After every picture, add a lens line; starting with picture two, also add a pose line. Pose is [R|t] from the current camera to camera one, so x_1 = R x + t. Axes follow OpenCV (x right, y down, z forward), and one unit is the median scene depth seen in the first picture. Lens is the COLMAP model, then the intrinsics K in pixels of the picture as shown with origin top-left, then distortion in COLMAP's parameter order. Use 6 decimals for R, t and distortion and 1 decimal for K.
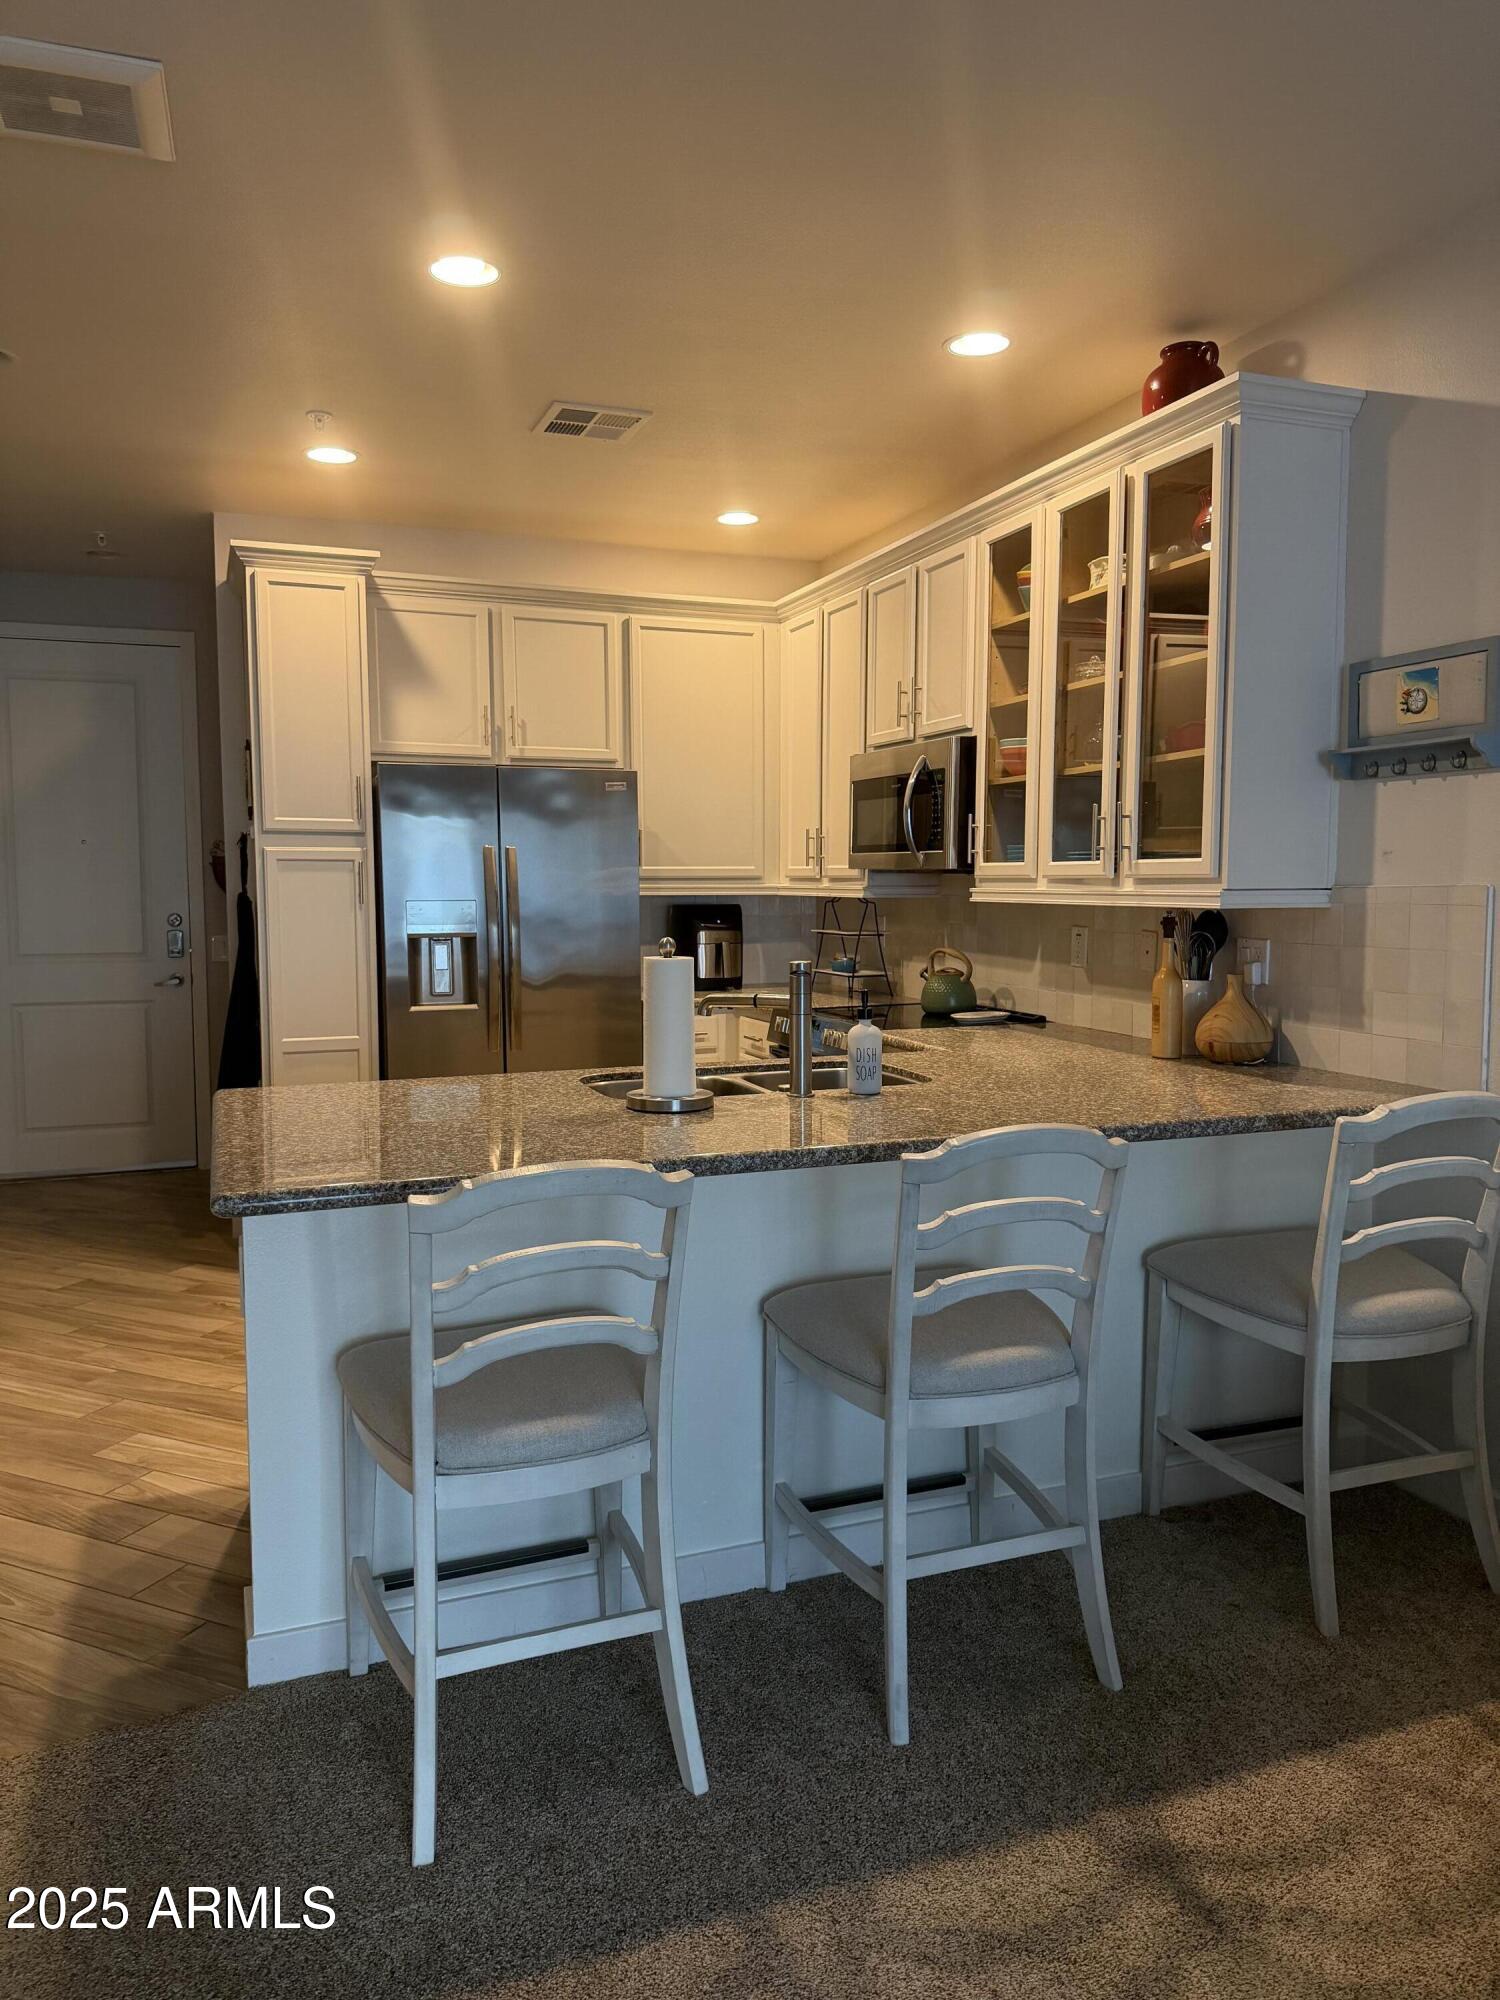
lens RADIAL K [[1417.0, 0, 755.4], [0, 1417.0, 993.4], [0, 0, 1]] dist [0.055961, -0.024951]
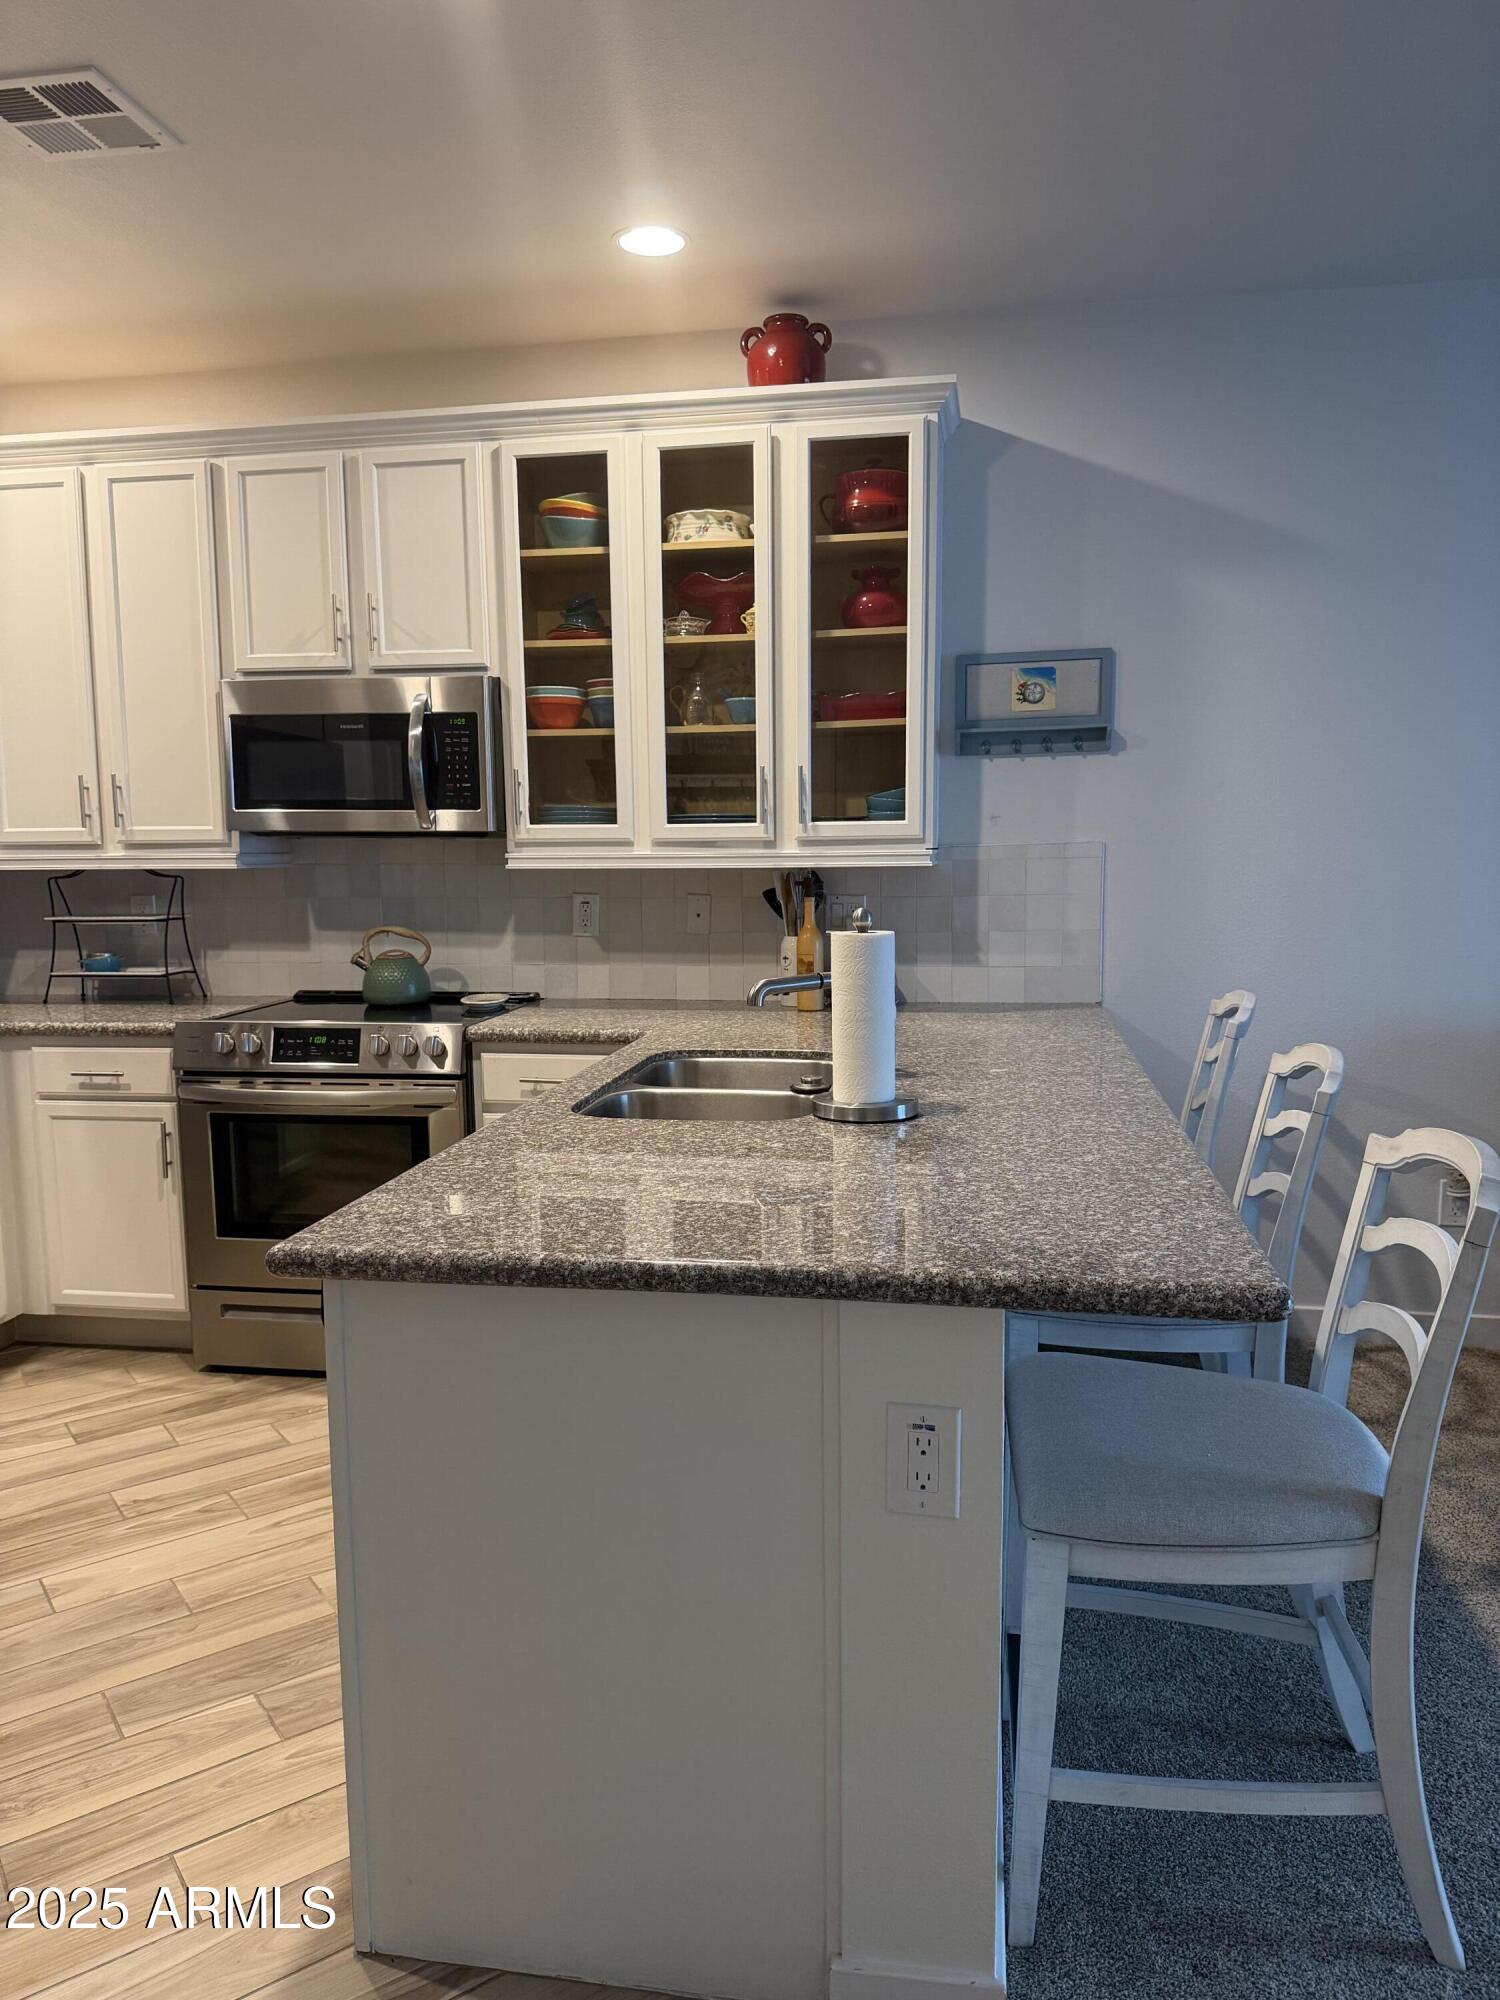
lens RADIAL K [[1417.0, 0, 754.8], [0, 1417.0, 1018.7], [0, 0, 1]] dist [0.055961, -0.024951]
pose [[0.519131, -0.115242, 0.846890, -0.655661], [0.080290, 0.993062, 0.085916, -0.044923], [-0.850915, 0.023395, 0.524782, 0.509275]]
